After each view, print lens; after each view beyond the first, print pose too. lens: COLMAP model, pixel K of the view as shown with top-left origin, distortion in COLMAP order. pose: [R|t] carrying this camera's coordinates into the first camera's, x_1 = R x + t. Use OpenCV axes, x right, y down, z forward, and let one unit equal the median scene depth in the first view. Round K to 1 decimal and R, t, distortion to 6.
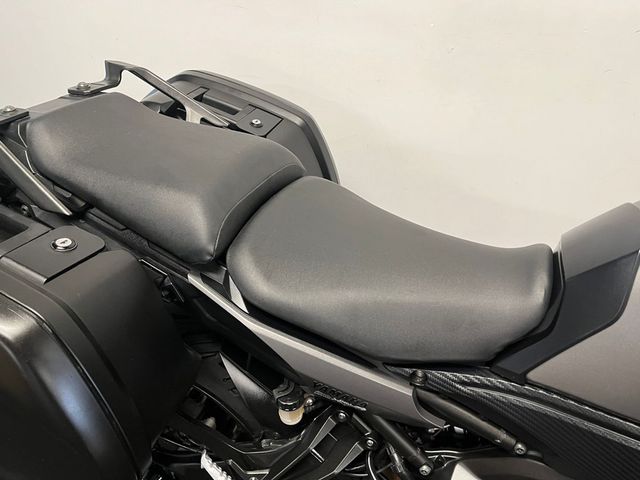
lens RADIAL K [[484.1, 0, 320.0], [0, 484.1, 240.0], [0, 0, 1]] dist [0.085049, -0.113857]
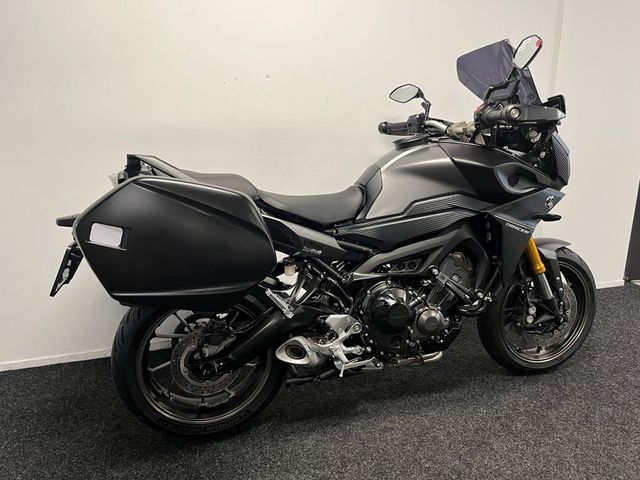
lens RADIAL K [[484.1, 0, 320.0], [0, 484.1, 240.0], [0, 0, 1]] dist [0.085049, -0.113857]
pose [[0.798506, -0.174358, 0.576183, -1.390916], [0.350104, 0.913126, -0.208874, 0.834015], [-0.489709, 0.368511, 0.790180, -1.048987]]
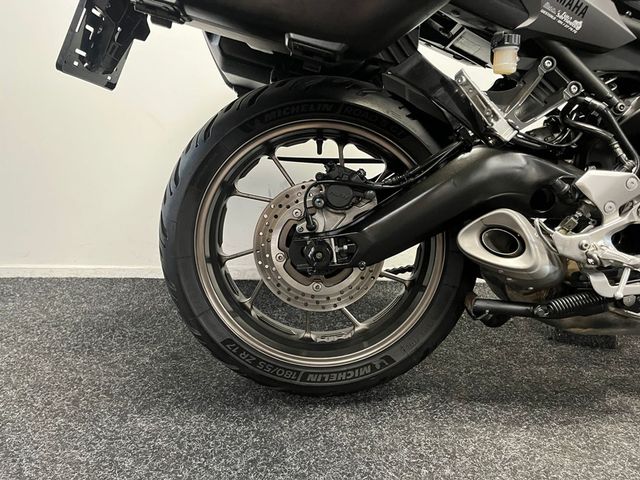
lens RADIAL K [[479.0, 0, 312.9], [0, 479.0, 239.7], [0, 0, 1]] dist [0.070969, -0.108155]
pose [[0.944265, -0.072983, 0.320995, -0.932615], [0.185468, 0.923565, -0.335602, 1.104385], [-0.271967, 0.376432, 0.885626, 0.351990]]
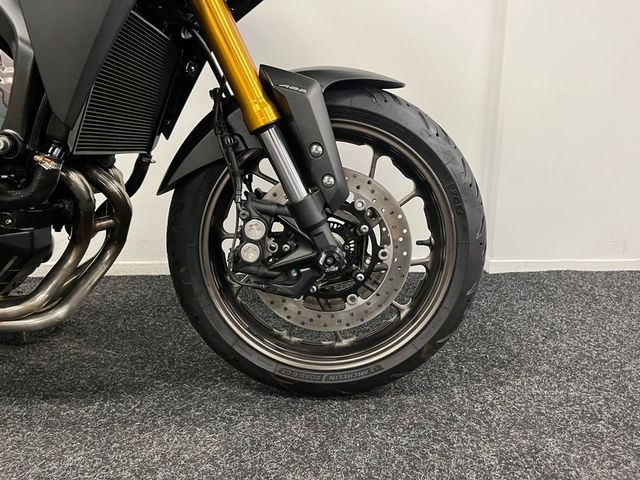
lens RADIAL K [[484.1, 0, 320.0], [0, 484.1, 240.0], [0, 0, 1]] dist [0.085049, -0.113857]
pose [[0.934351, -0.099332, 0.342231, 1.134718], [0.211275, 0.927787, -0.307528, 1.503787], [-0.286970, 0.359644, 0.887865, -0.214233]]
